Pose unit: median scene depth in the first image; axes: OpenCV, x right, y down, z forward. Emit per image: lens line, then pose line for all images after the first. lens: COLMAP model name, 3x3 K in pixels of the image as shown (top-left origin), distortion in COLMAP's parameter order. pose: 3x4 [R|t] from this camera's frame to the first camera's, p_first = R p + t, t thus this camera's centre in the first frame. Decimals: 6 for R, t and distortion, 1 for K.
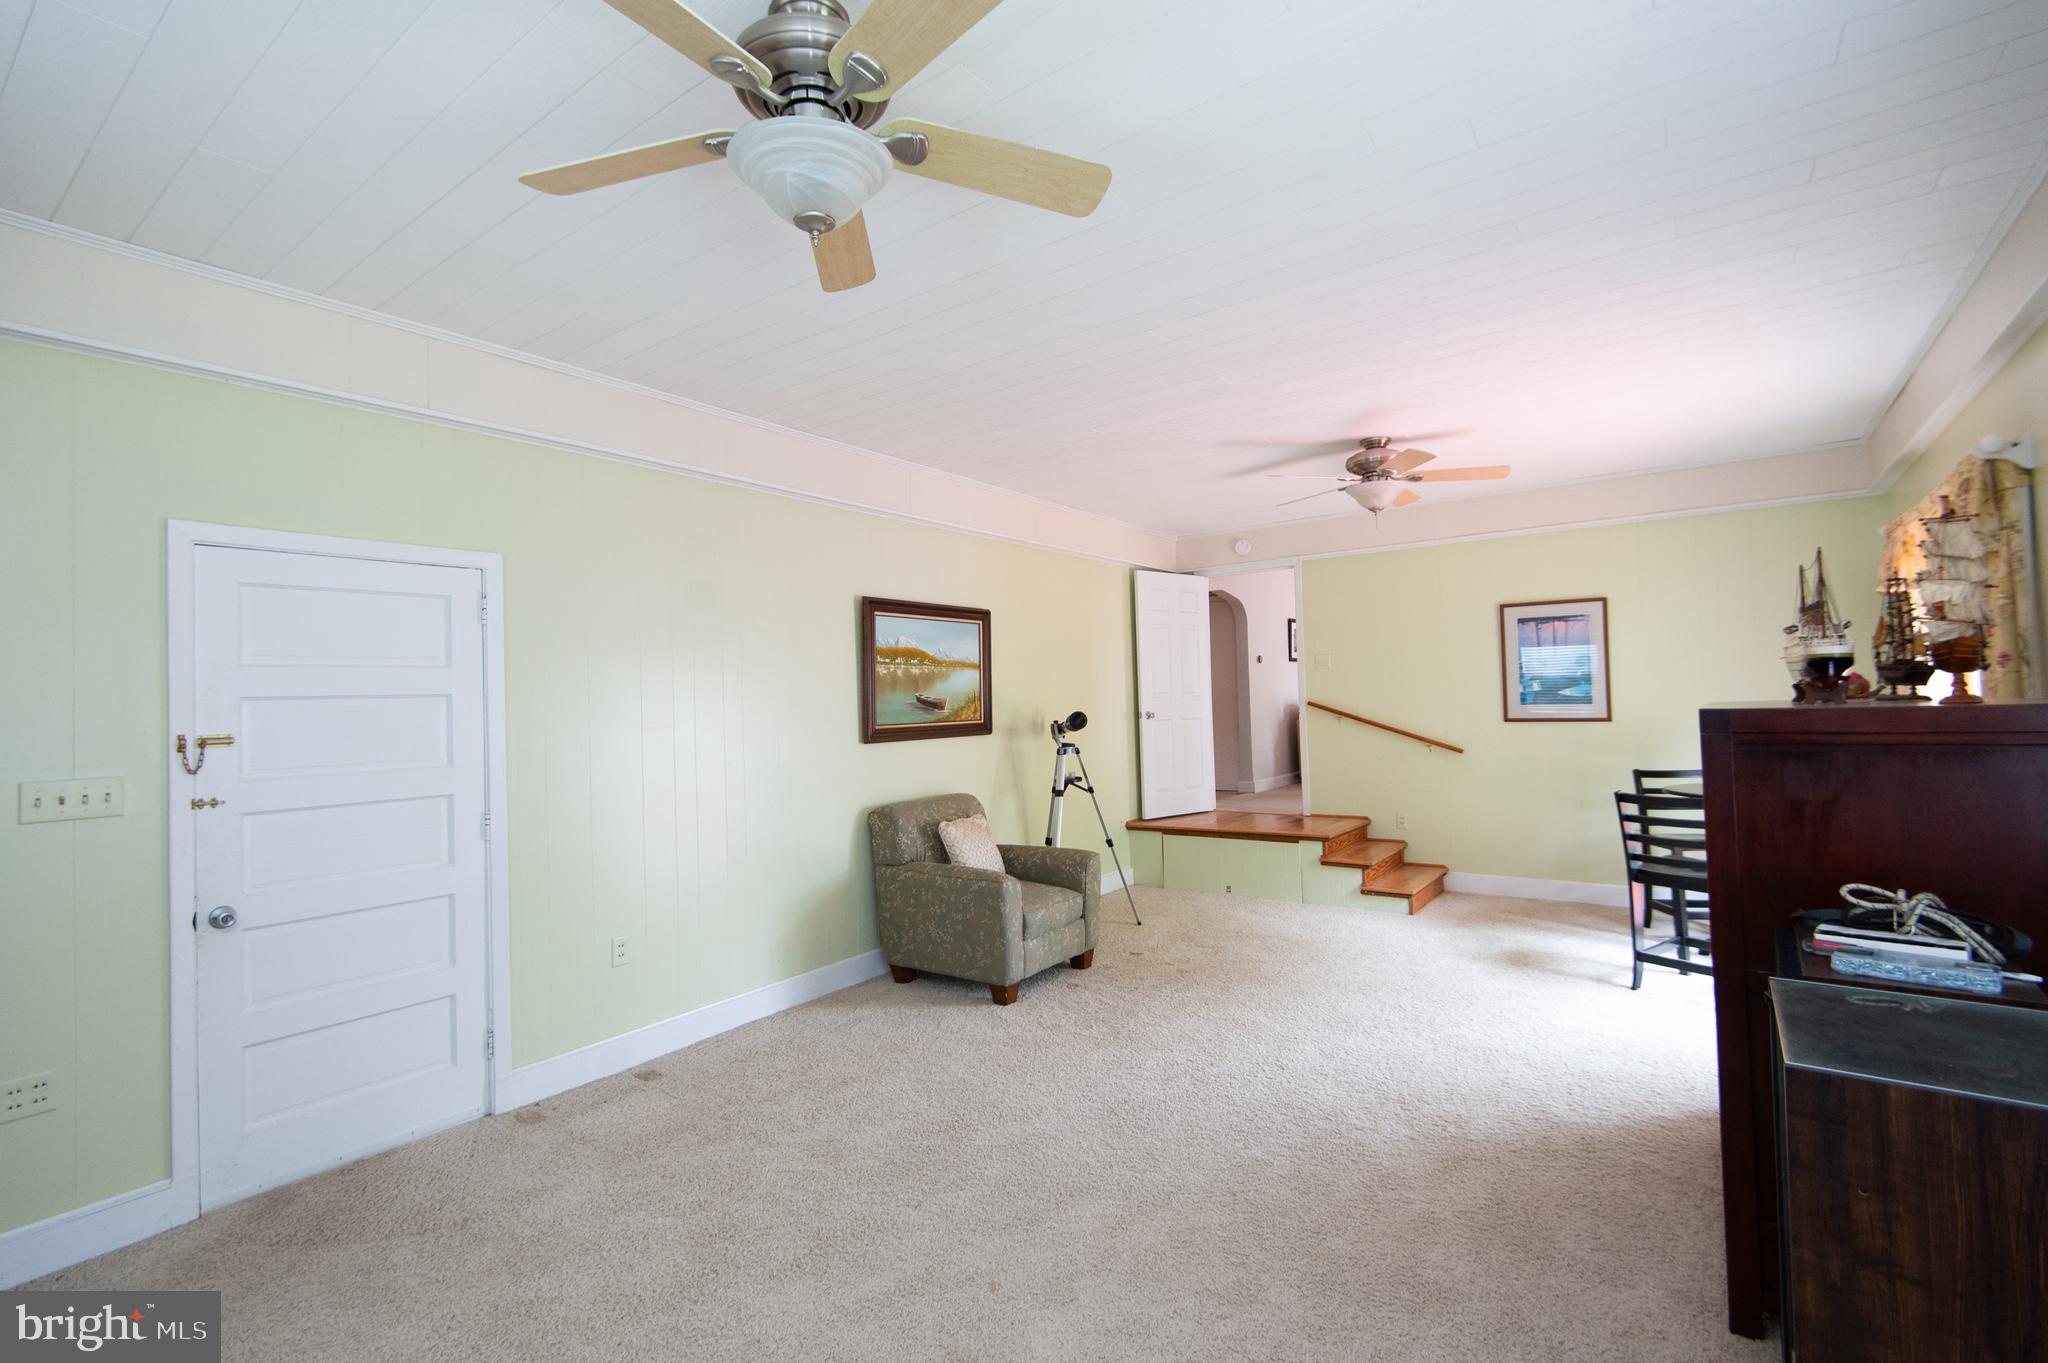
lens RADIAL K [[908.7, 0, 1032.4], [0, 908.7, 674.0], [0, 0, 1]] dist [0.037513, -0.027347]
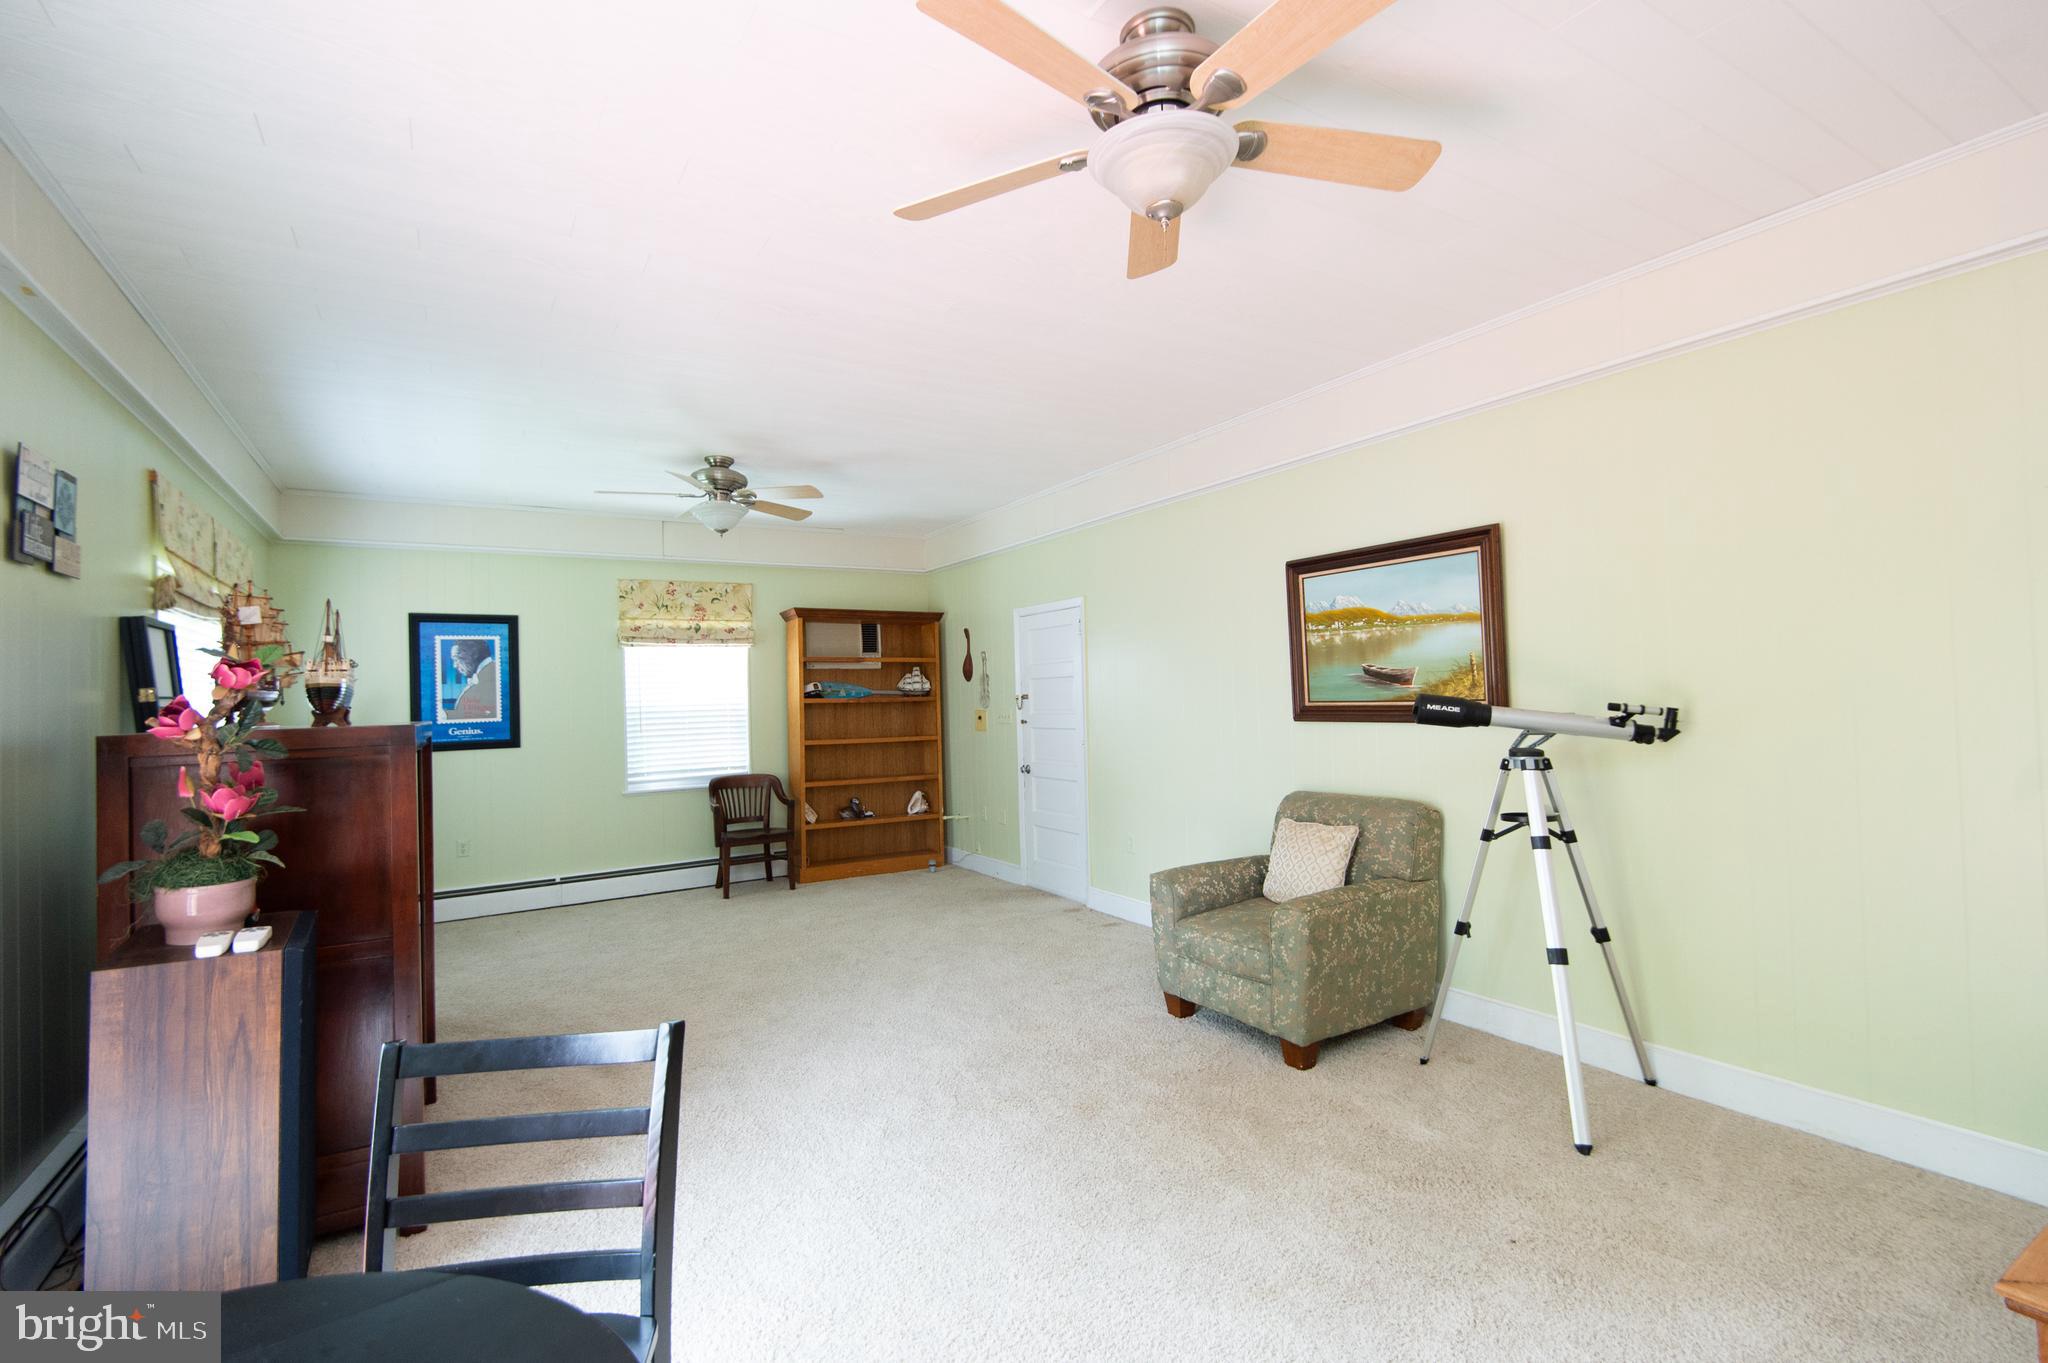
lens RADIAL K [[934.7, 0, 1013.9], [0, 934.7, 674.1], [0, 0, 1]] dist [0.045937, -0.031511]
pose [[-0.378235, 0.020587, -0.925481, 0.750554], [0.068558, 0.997630, -0.005828, 0.014312], [0.923167, -0.065654, -0.378750, 1.031218]]
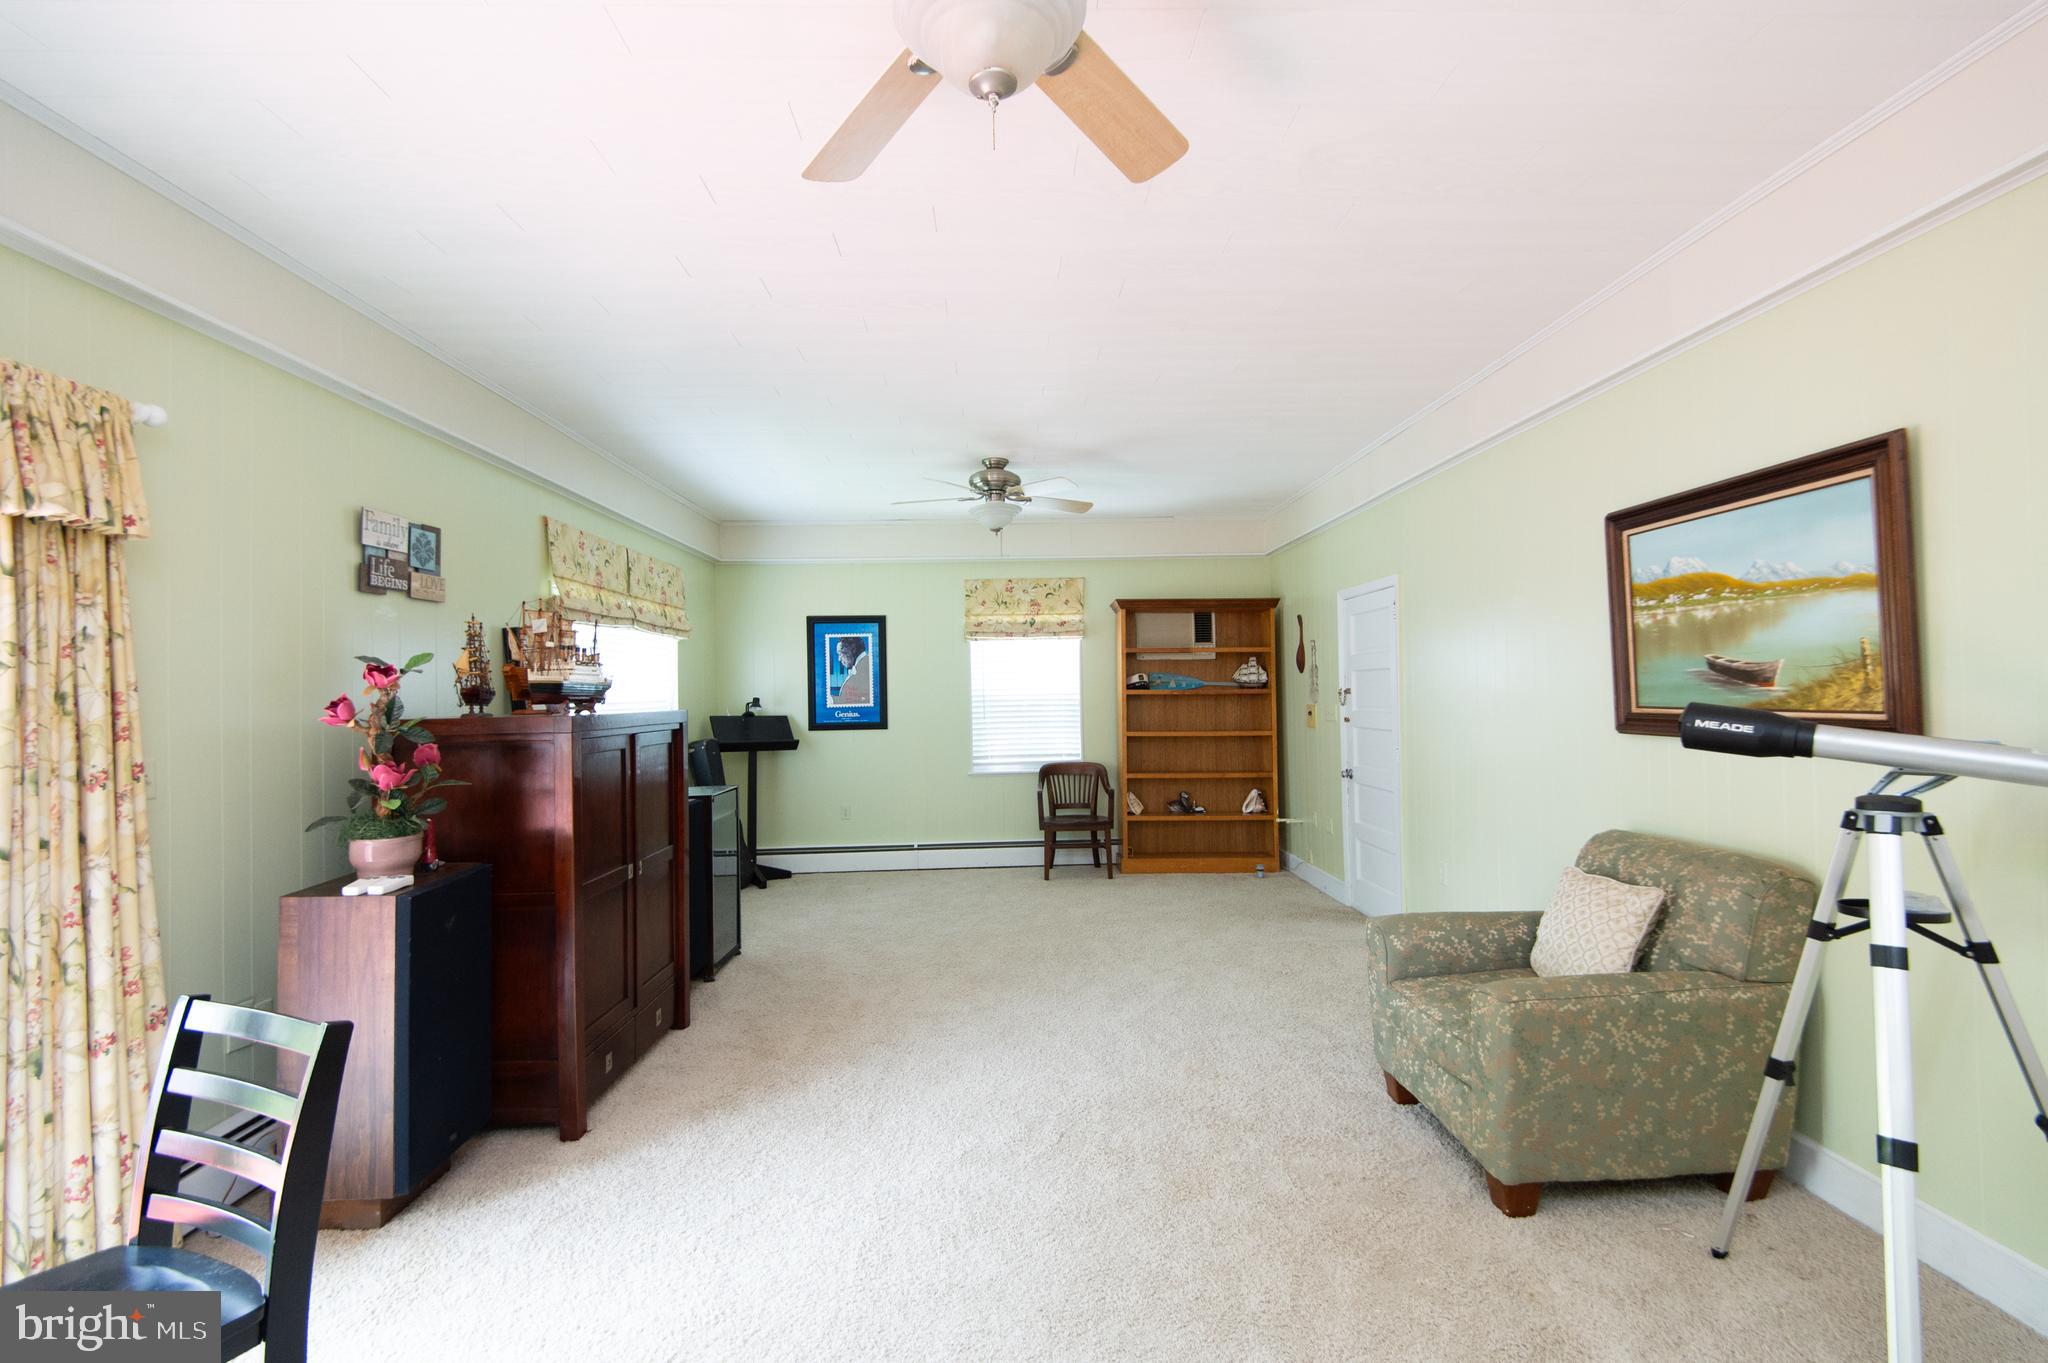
lens RADIAL K [[908.7, 0, 1032.4], [0, 908.7, 674.0], [0, 0, 1]] dist [0.037513, -0.027347]
pose [[-0.781432, 0.032557, -0.623141, 0.537379], [0.061029, 0.997838, -0.024397, 0.021976], [0.620999, -0.057095, -0.781729, 1.183092]]
